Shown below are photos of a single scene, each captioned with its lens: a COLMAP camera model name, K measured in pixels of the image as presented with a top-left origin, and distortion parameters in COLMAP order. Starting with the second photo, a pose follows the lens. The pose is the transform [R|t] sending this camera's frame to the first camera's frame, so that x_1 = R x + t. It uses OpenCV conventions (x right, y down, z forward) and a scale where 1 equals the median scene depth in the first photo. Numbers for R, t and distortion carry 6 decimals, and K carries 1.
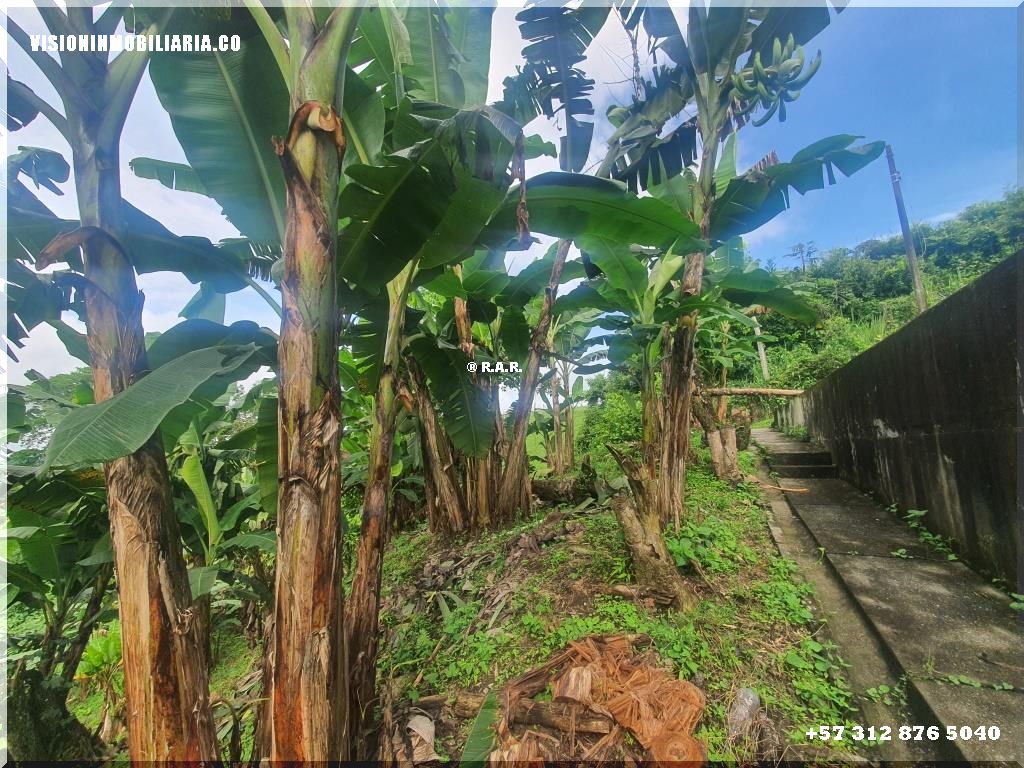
lens RADIAL K [[410.5, 0, 511.5], [0, 410.5, 381.7], [0, 0, 1]] dist [0.001081, -0.000110]
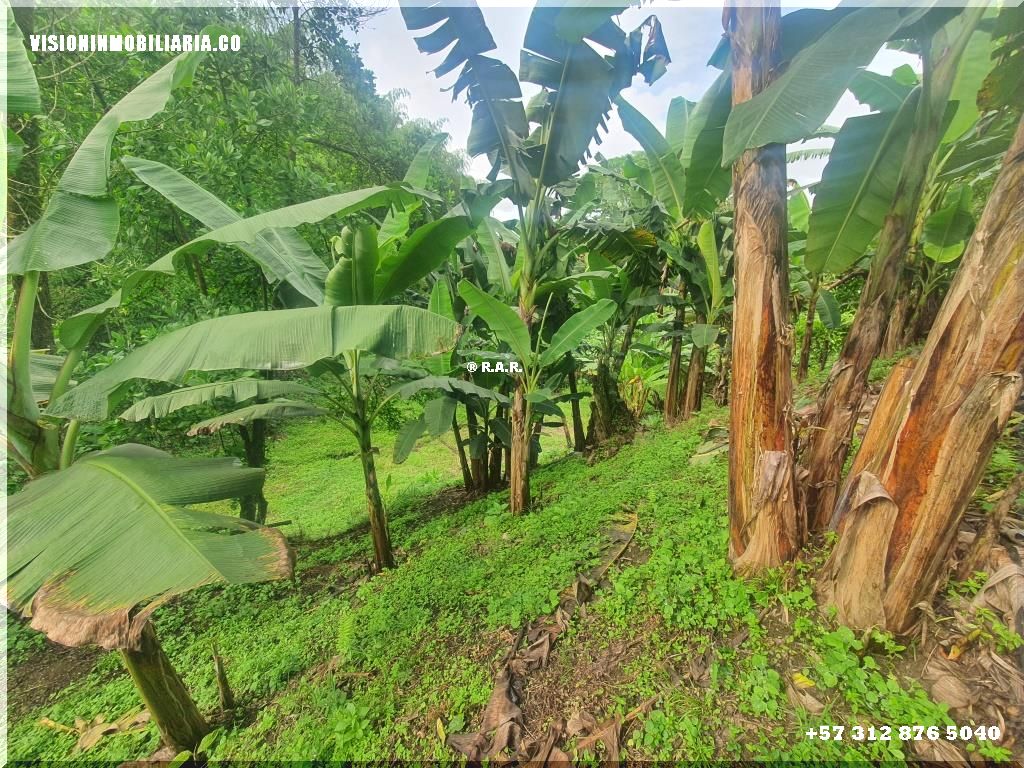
lens RADIAL K [[410.5, 0, 511.5], [0, 410.5, 381.7], [0, 0, 1]] dist [0.001081, -0.000110]
pose [[0.536425, 0.308554, -0.785520, -0.309098], [0.105729, 0.898866, 0.425278, 0.166292], [0.837299, -0.311182, 0.449552, -0.124248]]
